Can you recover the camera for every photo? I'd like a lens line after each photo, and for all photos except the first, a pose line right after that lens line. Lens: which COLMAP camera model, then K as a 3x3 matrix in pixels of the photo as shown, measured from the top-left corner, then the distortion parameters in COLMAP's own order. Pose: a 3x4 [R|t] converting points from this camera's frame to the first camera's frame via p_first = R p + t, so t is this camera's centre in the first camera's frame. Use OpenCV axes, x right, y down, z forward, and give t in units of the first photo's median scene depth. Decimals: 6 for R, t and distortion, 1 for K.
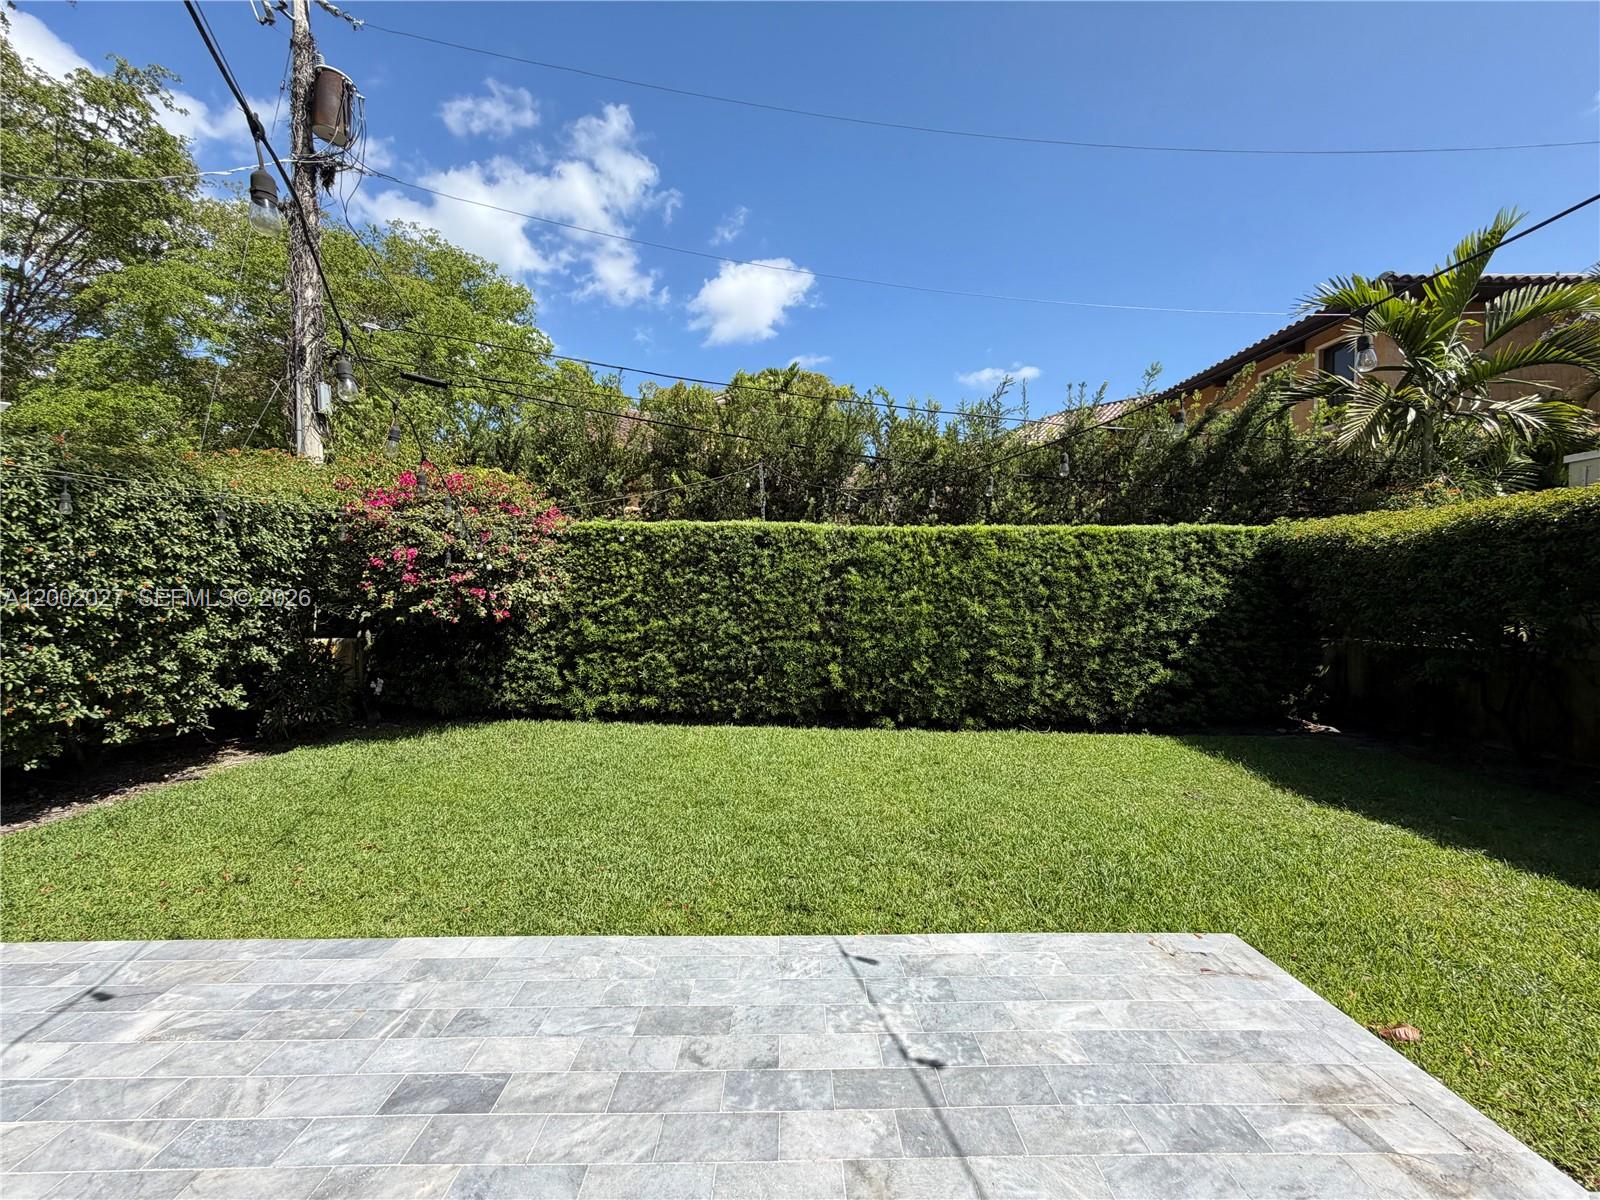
lens RADIAL K [[640.8, 0, 800.0], [0, 640.8, 603.7], [0, 0, 1]] dist [0.000274, -0.000310]
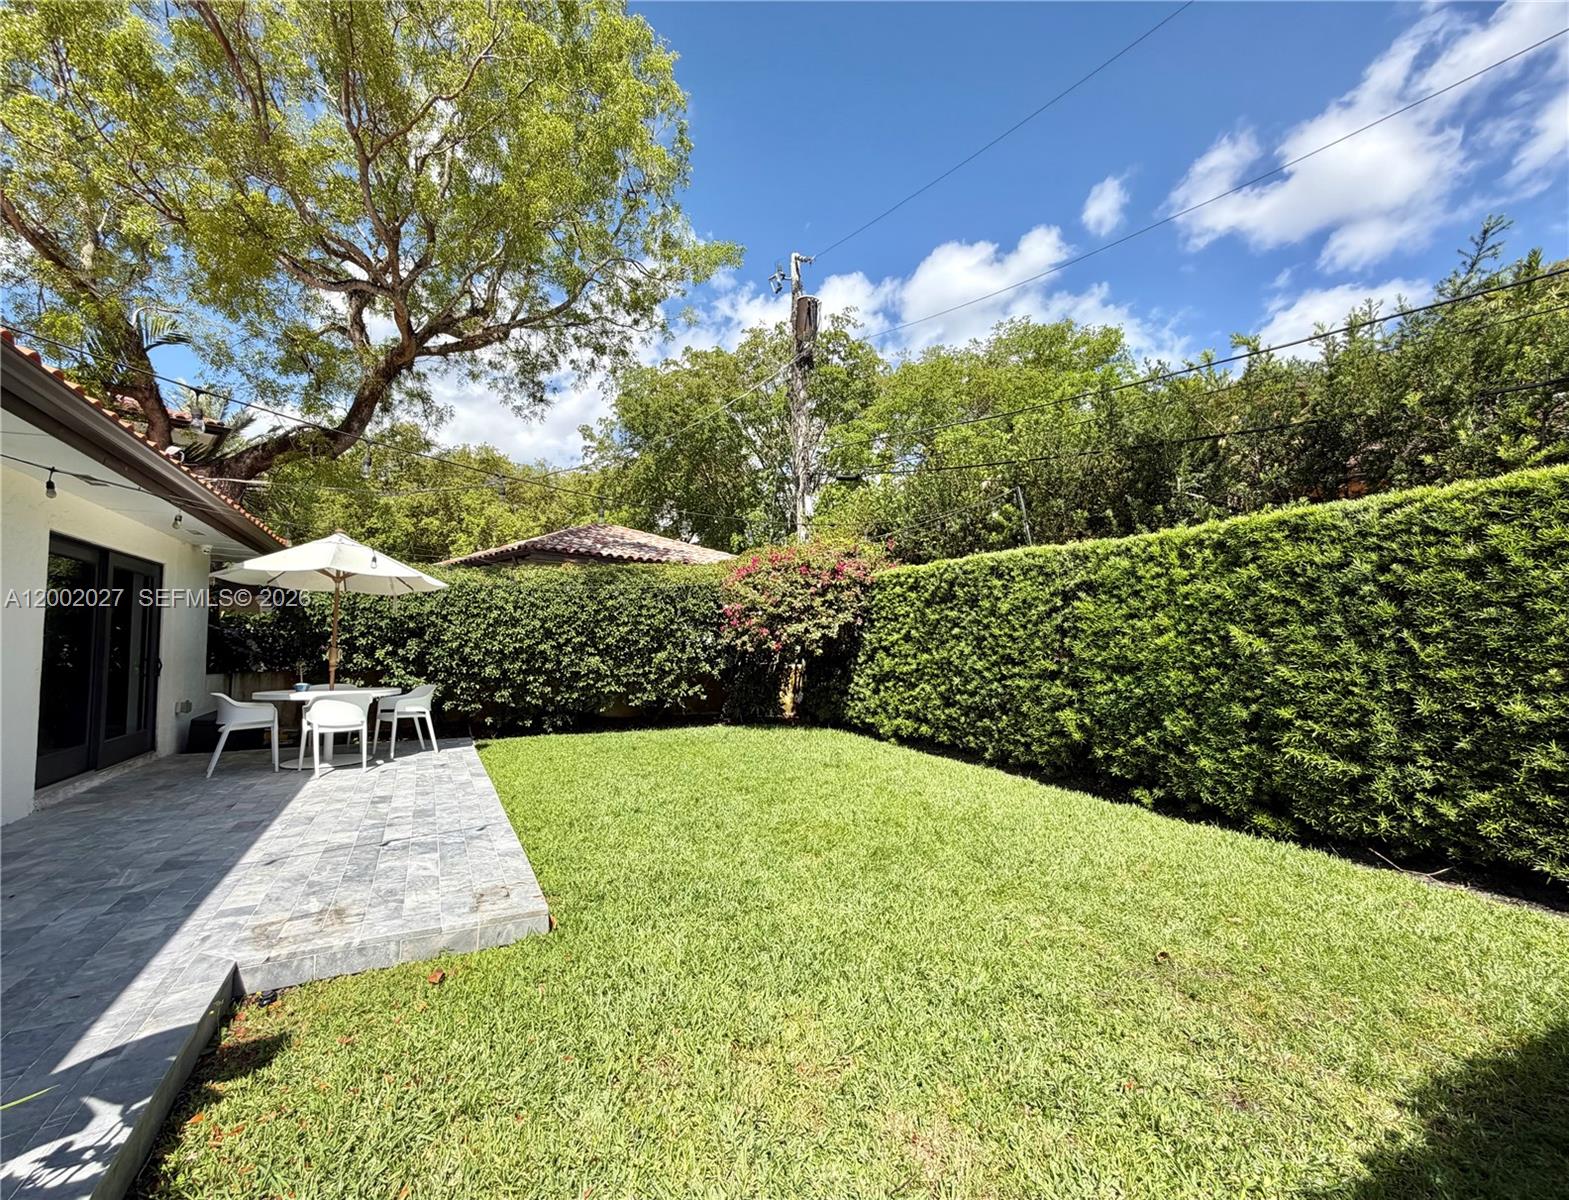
lens RADIAL K [[663.4, 0, 784.4], [0, 663.4, 598.5], [0, 0, 1]] dist [-0.000911, 0.000004]
pose [[0.447556, -0.063659, -0.891987, 0.665714], [-0.005335, 0.997255, -0.073849, 0.015600], [0.894240, 0.037810, 0.445988, 0.280525]]
